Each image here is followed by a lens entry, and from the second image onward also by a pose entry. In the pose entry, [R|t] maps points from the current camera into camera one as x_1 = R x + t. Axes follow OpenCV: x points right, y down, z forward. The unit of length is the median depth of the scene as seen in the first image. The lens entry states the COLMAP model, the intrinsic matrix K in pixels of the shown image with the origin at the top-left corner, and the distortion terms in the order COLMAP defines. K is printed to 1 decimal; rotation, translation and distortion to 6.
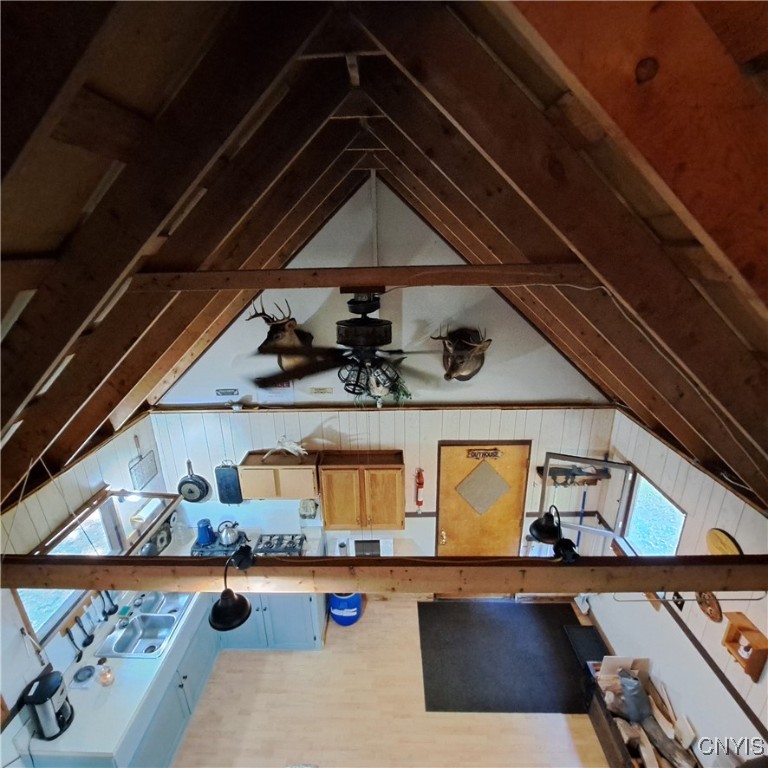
lens RADIAL K [[409.7, 0, 384.3], [0, 409.7, 387.8], [0, 0, 1]] dist [0.001018, -0.005034]
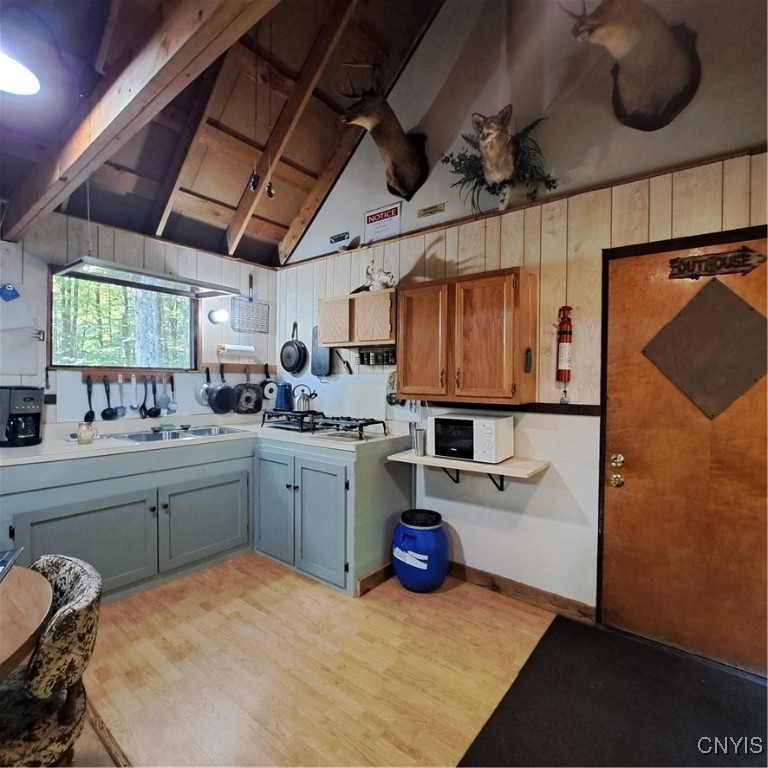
lens RADIAL K [[409.7, 0, 389.9], [0, 409.7, 381.9], [0, 0, 1]] dist [0.001018, -0.005034]
pose [[0.798049, 0.033459, -0.601663, 0.236633], [-0.218396, 0.946634, -0.237038, 0.481300], [0.561623, 0.320569, 0.762768, 0.486439]]
